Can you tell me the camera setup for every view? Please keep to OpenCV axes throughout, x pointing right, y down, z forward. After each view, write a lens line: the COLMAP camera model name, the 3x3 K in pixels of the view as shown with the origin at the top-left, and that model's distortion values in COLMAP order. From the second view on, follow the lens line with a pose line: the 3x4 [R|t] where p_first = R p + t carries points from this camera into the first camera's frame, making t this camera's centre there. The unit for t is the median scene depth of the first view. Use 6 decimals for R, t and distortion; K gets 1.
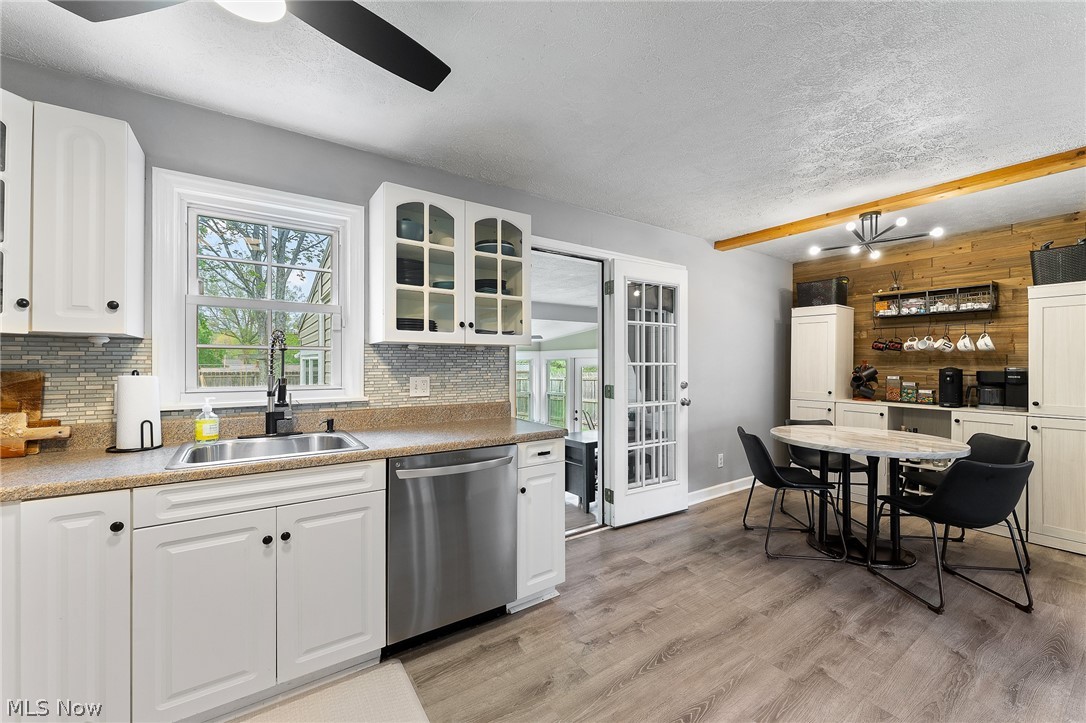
lens RADIAL K [[434.5, 0, 537.5], [0, 434.5, 361.5], [0, 0, 1]] dist [-0.001276, -0.000342]
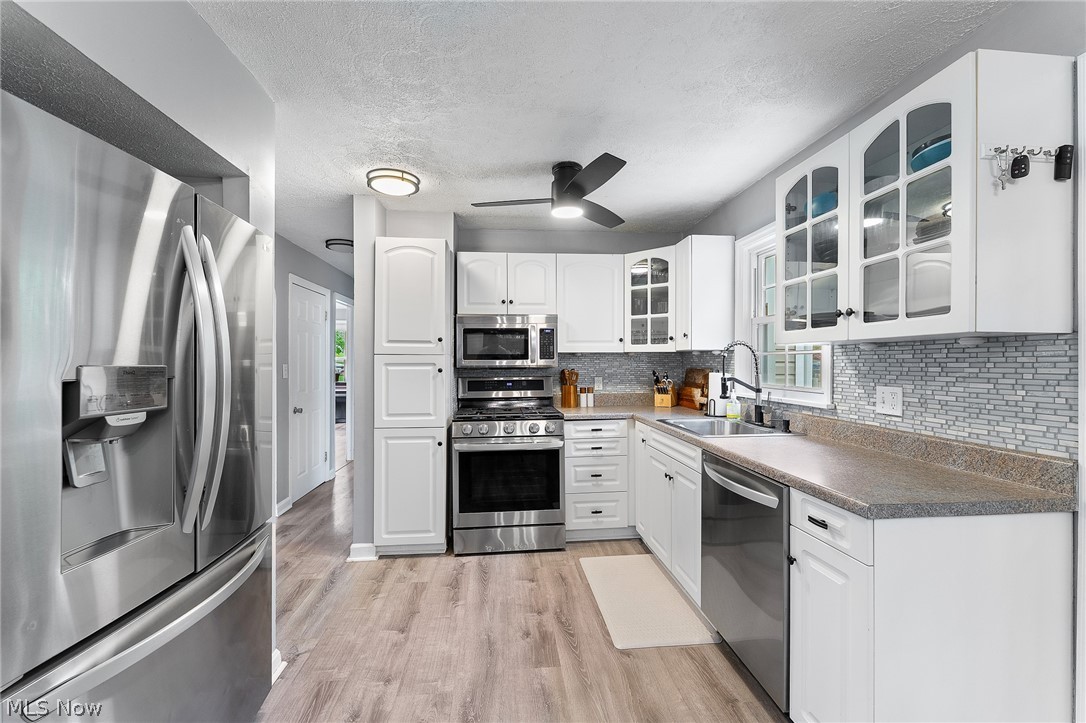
lens RADIAL K [[434.5, 0, 537.5], [0, 434.5, 361.5], [0, 0, 1]] dist [-0.001276, -0.000342]
pose [[-0.486190, -0.001185, -0.873852, 0.711549], [0.001748, 0.999996, -0.002328, -0.006349], [0.873851, -0.002659, -0.486186, 0.951797]]
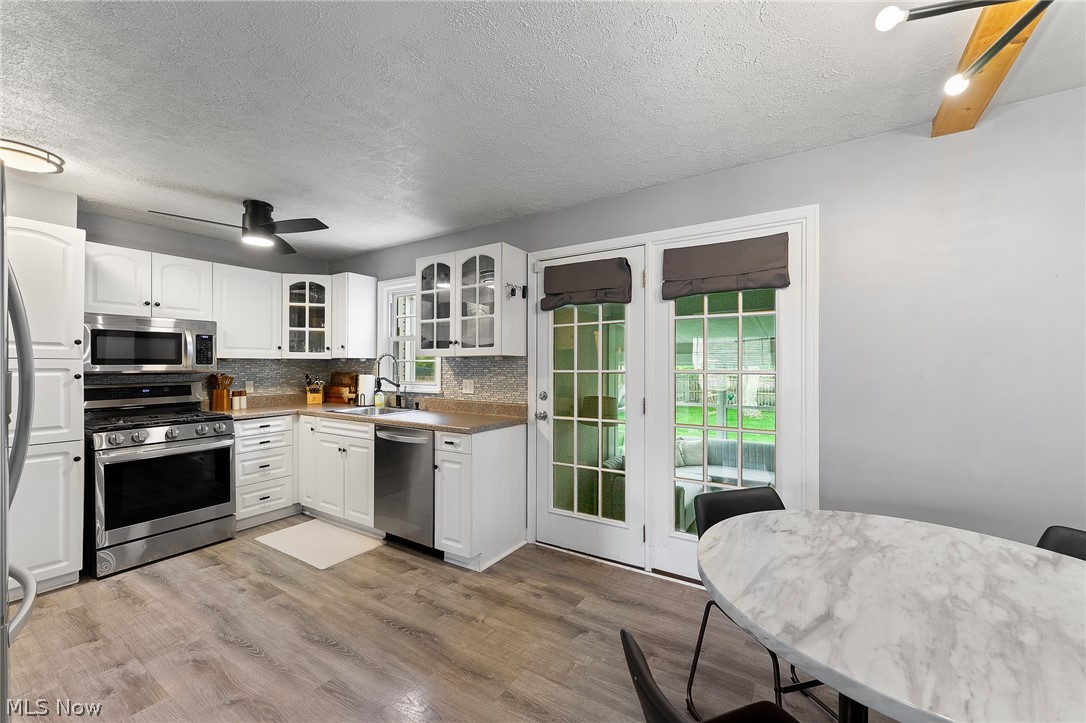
lens RADIAL K [[436.2, 0, 537.7], [0, 436.2, 364.7], [0, 0, 1]] dist [-0.000875, -0.000107]
pose [[0.383795, -0.004423, -0.923408, 1.267454], [0.001745, 0.999990, -0.004064, -0.007863], [0.923417, -0.000052, 0.383799, 0.750694]]
